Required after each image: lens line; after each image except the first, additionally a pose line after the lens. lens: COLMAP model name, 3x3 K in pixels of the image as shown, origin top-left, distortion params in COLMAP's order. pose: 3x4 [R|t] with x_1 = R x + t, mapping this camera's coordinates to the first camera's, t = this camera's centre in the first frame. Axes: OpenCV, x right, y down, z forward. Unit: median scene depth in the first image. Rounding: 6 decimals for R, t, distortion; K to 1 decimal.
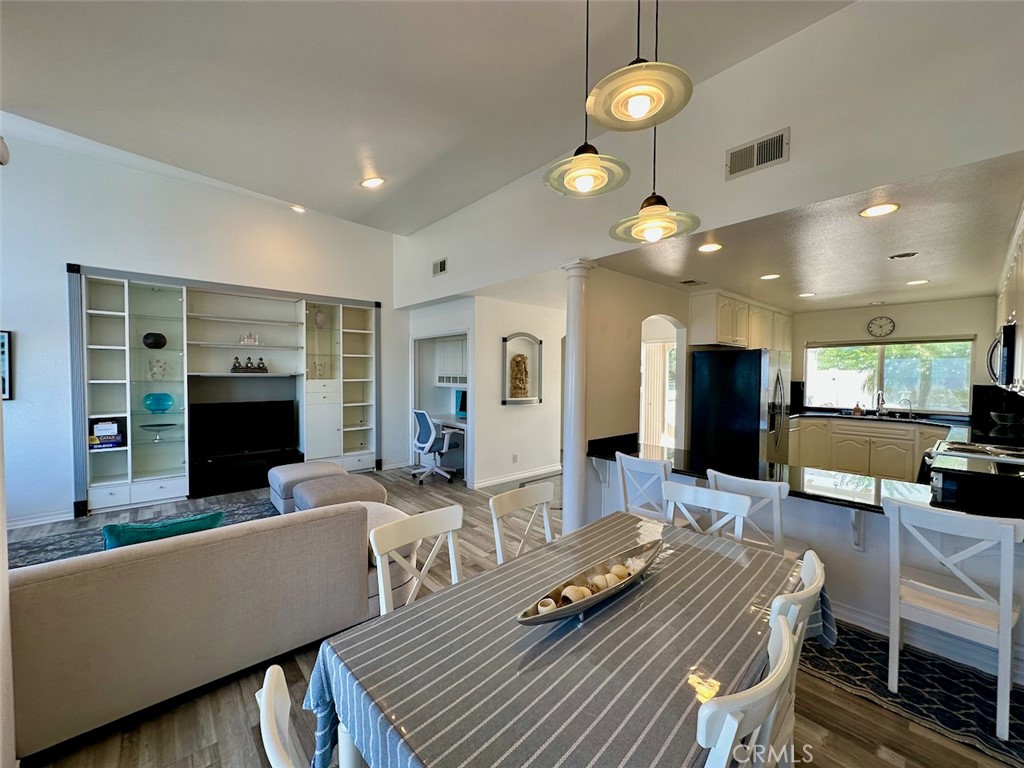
lens RADIAL K [[409.0, 0, 507.6], [0, 409.0, 383.1], [0, 0, 1]] dist [-0.002958, 0.000269]
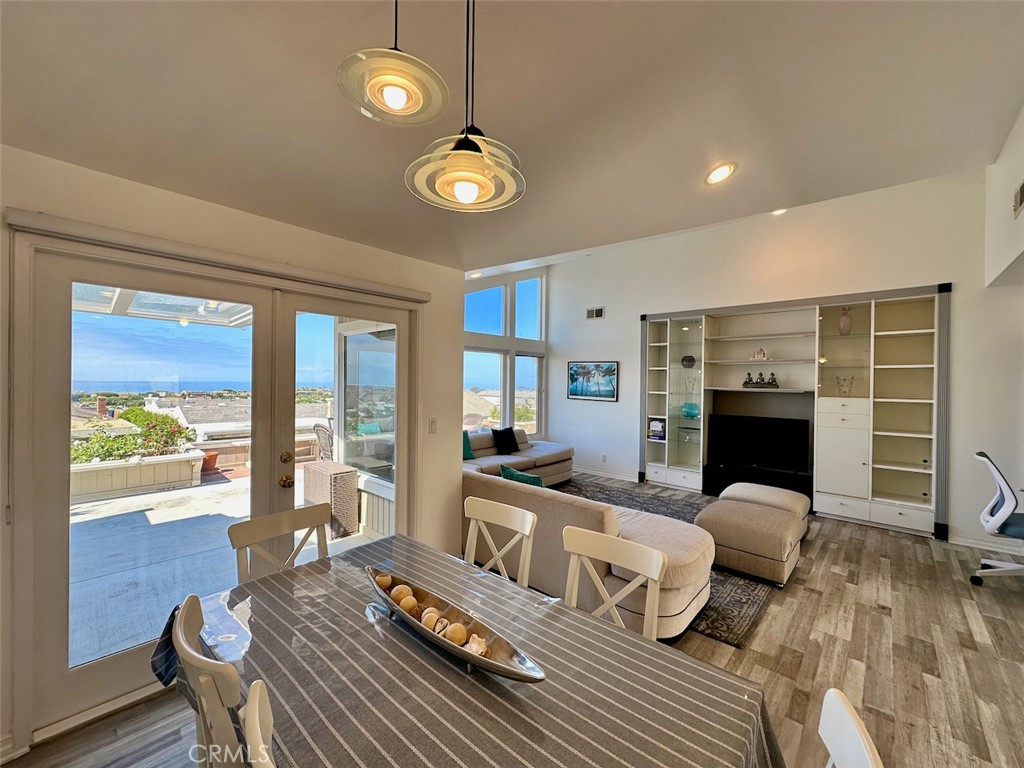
lens RADIAL K [[404.8, 0, 512.0], [0, 404.8, 384.0], [0, 0, 1]] dist [-0.007326, 0.000114]
pose [[0.101841, 0.000707, -0.994800, 0.342215], [-0.042120, 0.999106, -0.003601, -0.006758], [0.993909, 0.042268, 0.101780, 0.328106]]
